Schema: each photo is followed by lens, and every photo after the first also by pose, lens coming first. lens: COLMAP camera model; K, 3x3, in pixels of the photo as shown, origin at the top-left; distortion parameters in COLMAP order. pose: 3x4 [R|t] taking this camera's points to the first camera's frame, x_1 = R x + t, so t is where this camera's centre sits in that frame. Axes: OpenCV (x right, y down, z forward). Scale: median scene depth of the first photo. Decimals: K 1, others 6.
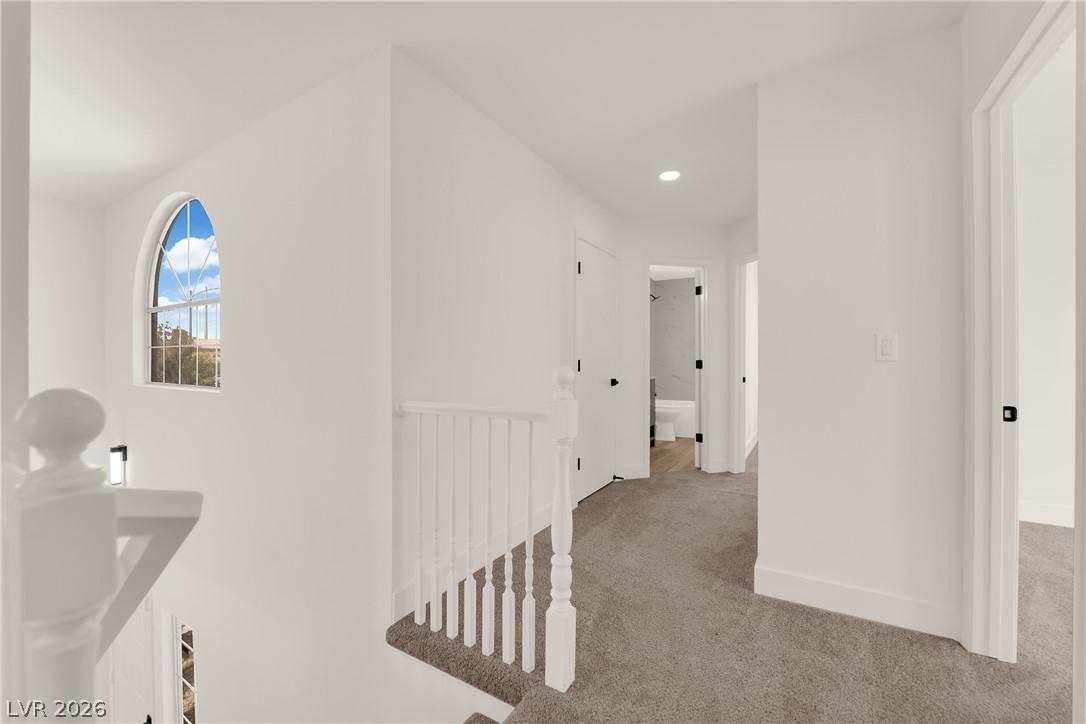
lens RADIAL K [[437.8, 0, 543.0], [0, 437.8, 362.0], [0, 0, 1]] dist [-0.015228, -0.000406]
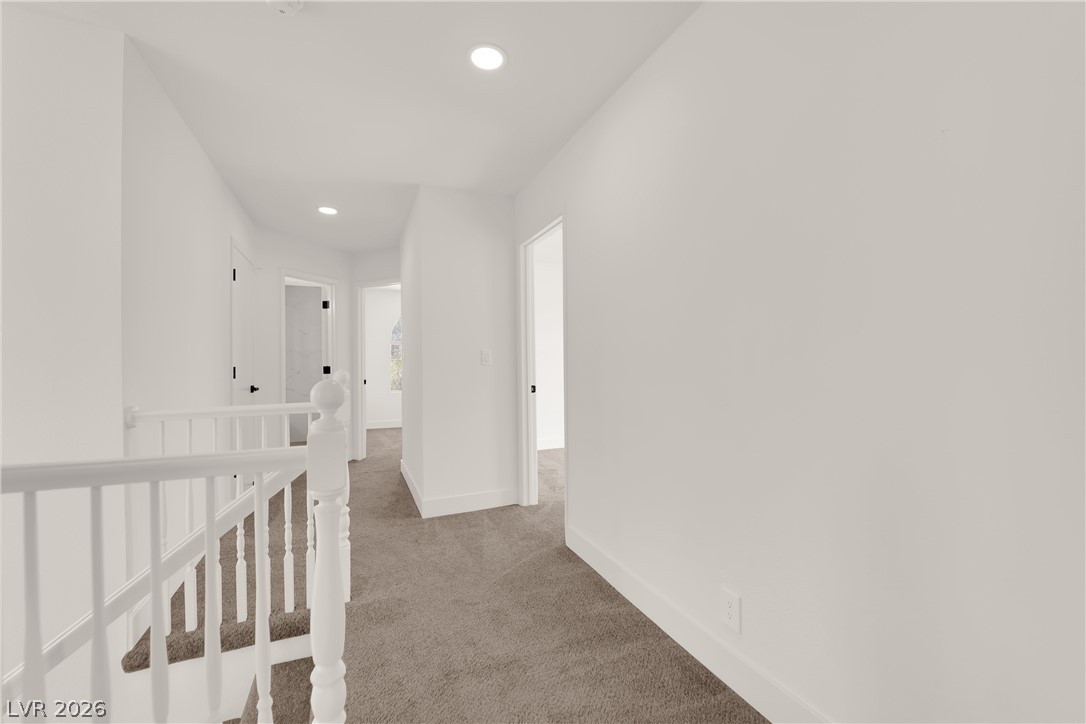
lens RADIAL K [[437.8, 0, 543.0], [0, 437.8, 362.0], [0, 0, 1]] dist [-0.015228, -0.000406]
pose [[0.576426, -0.001692, 0.817147, -0.584383], [0.013325, 0.999884, -0.007329, 0.001417], [-0.817040, 0.015113, 0.576382, -0.266473]]
